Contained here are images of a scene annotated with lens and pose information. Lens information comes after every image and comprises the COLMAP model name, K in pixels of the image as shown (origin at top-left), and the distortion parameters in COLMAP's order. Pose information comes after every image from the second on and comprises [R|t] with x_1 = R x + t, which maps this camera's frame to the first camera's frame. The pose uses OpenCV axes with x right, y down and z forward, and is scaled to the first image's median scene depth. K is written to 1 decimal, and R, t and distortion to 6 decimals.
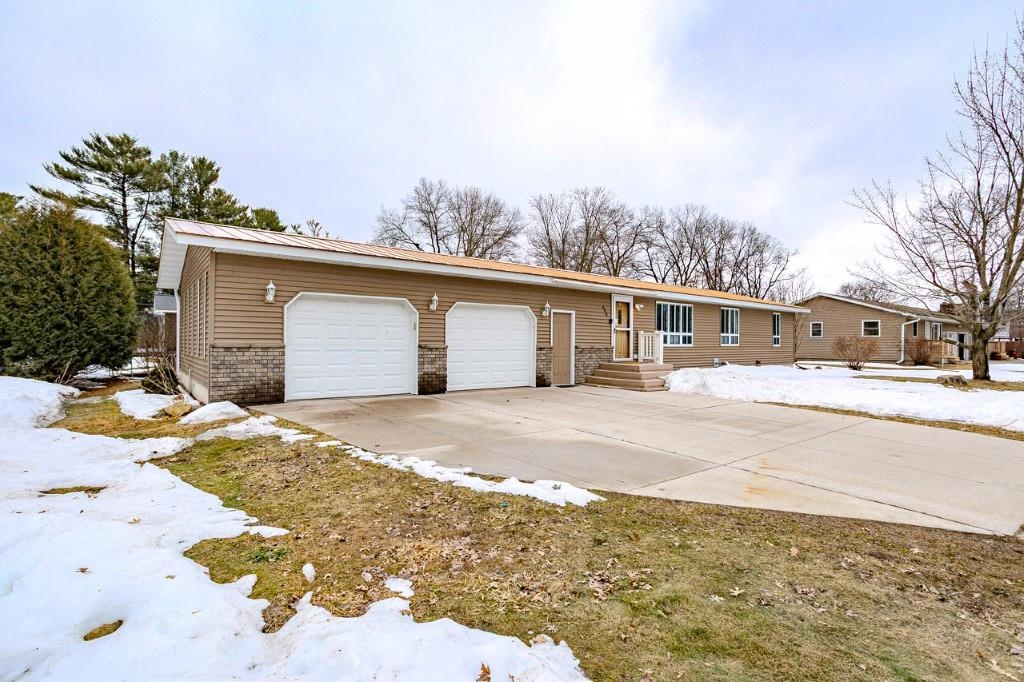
lens RADIAL K [[501.9, 0, 512.3], [0, 501.9, 338.6], [0, 0, 1]] dist [-0.053788, 0.031055]
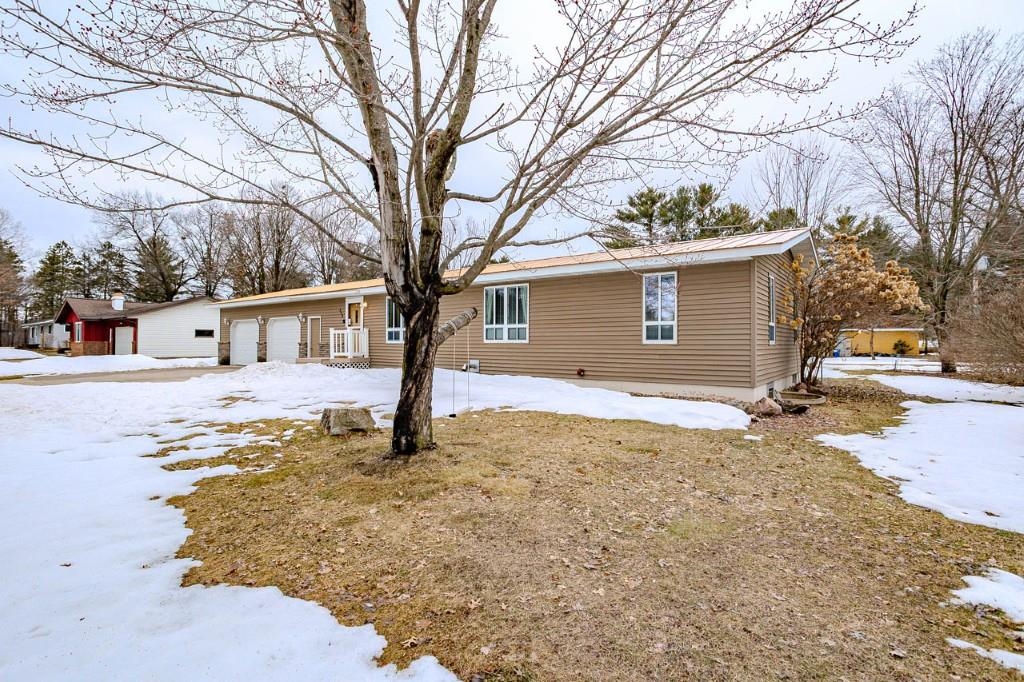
lens RADIAL K [[488.5, 0, 505.5], [0, 488.5, 340.3], [0, 0, 1]] dist [-0.054332, 0.035061]
pose [[0.219808, -0.011457, -0.975476, 1.041337], [0.008563, 0.999915, -0.009814, 0.017821], [0.975506, -0.006195, 0.219887, 0.841974]]
